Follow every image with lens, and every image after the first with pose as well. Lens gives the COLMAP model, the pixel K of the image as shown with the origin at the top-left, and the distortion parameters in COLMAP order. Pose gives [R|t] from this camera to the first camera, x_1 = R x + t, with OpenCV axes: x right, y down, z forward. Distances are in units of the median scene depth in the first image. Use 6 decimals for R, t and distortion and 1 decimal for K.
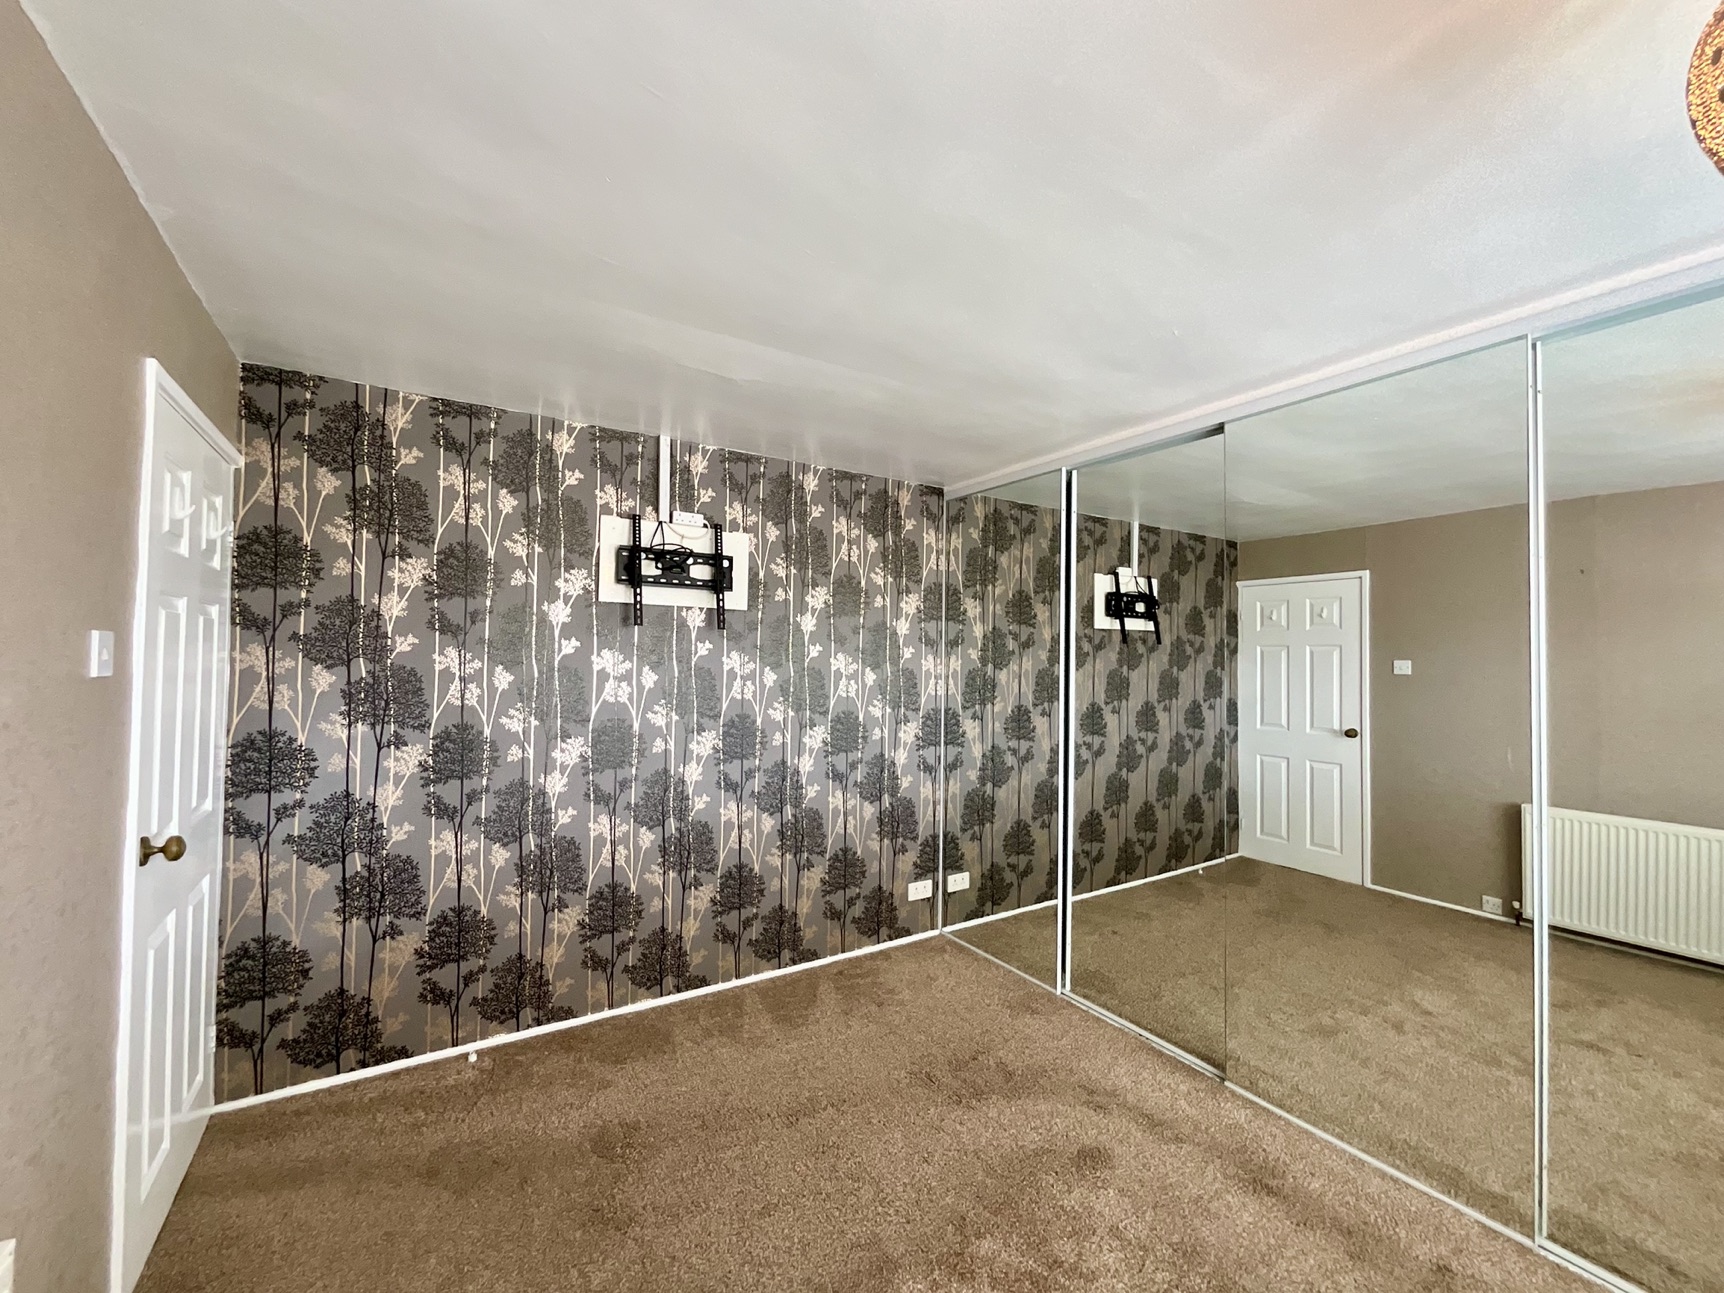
lens RADIAL K [[709.6, 0, 861.4], [0, 709.6, 648.7], [0, 0, 1]] dist [0.002358, -0.000890]
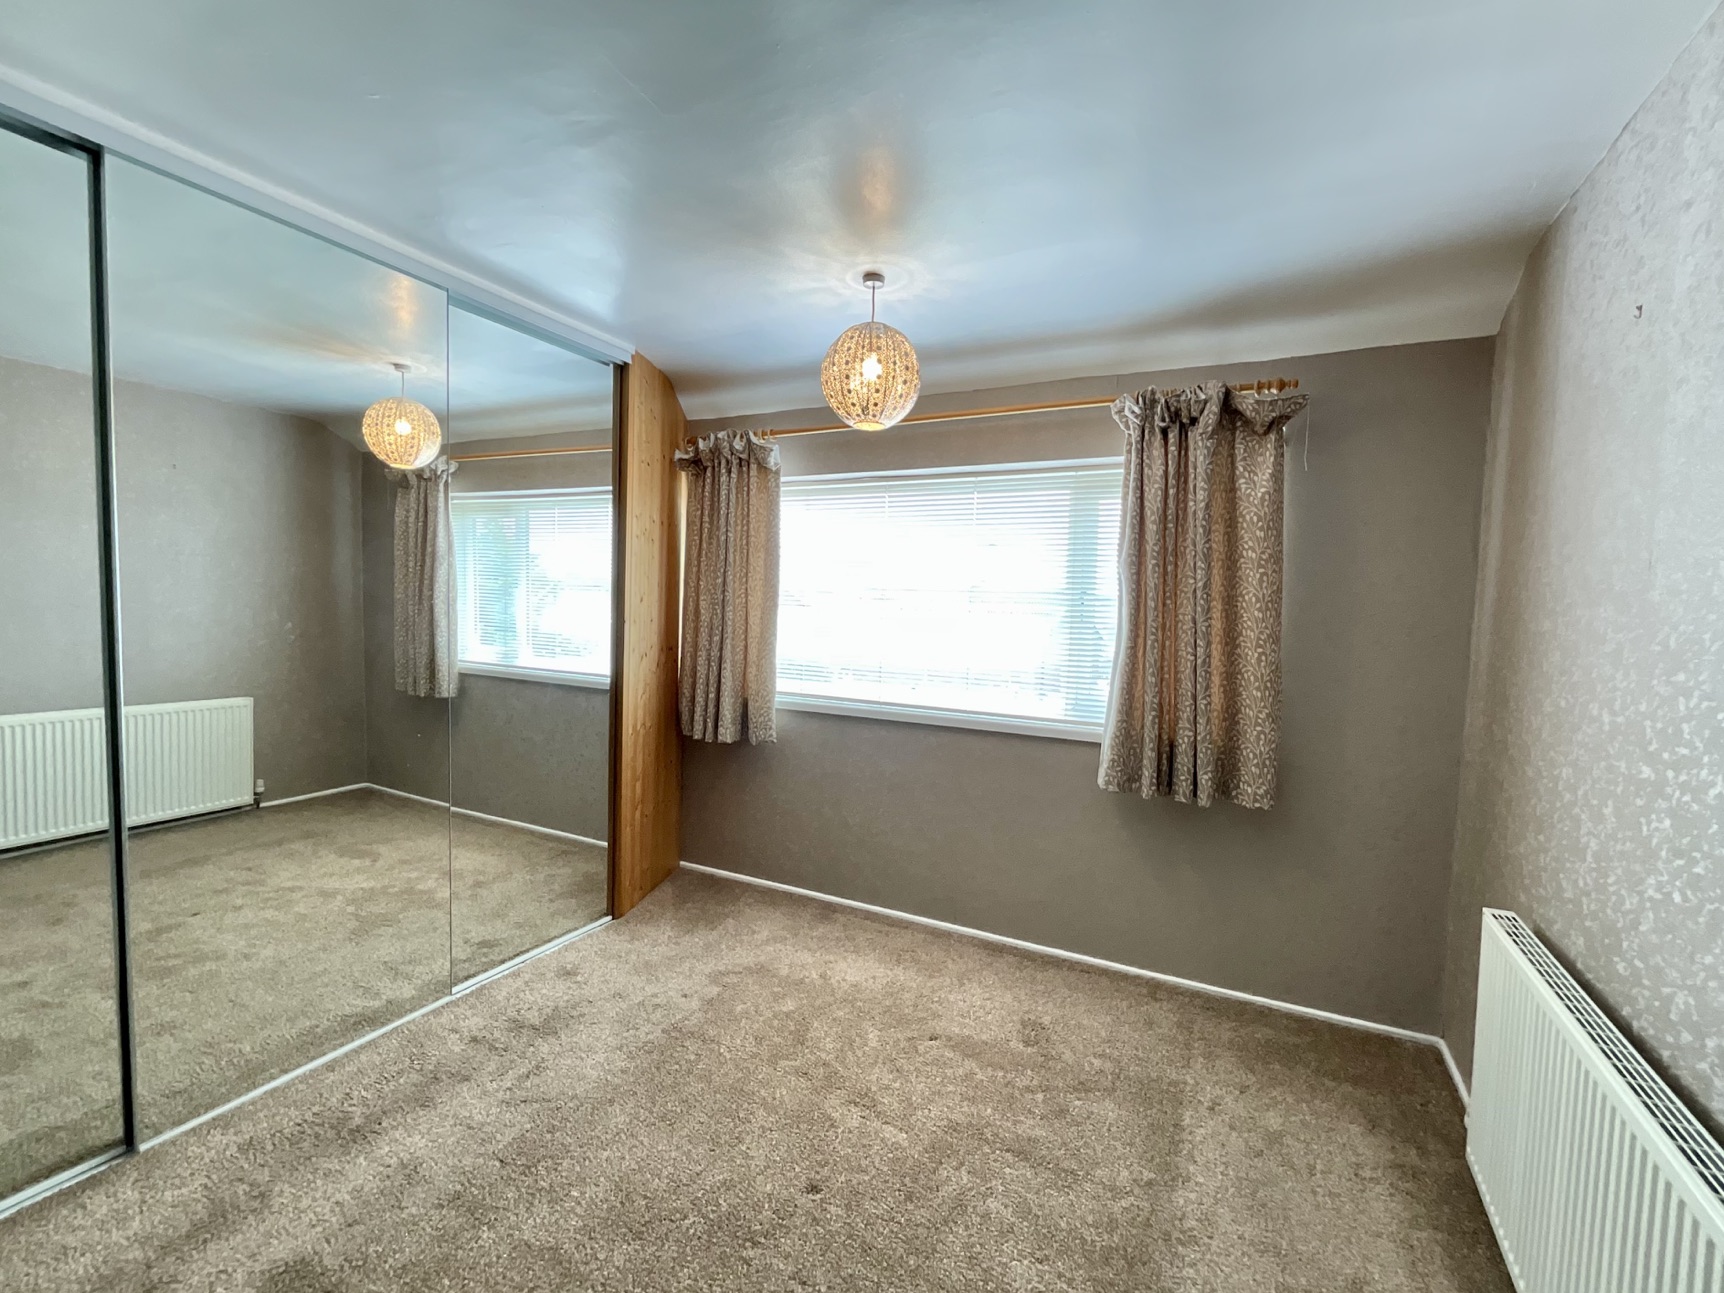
lens RADIAL K [[709.6, 0, 863.8], [0, 709.6, 639.3], [0, 0, 1]] dist [0.002358, -0.000890]
pose [[-0.490170, -0.075687, 0.868335, -0.420757], [-0.048739, 0.997044, 0.059394, 0.045142], [-0.870263, -0.013208, -0.492410, 0.782144]]
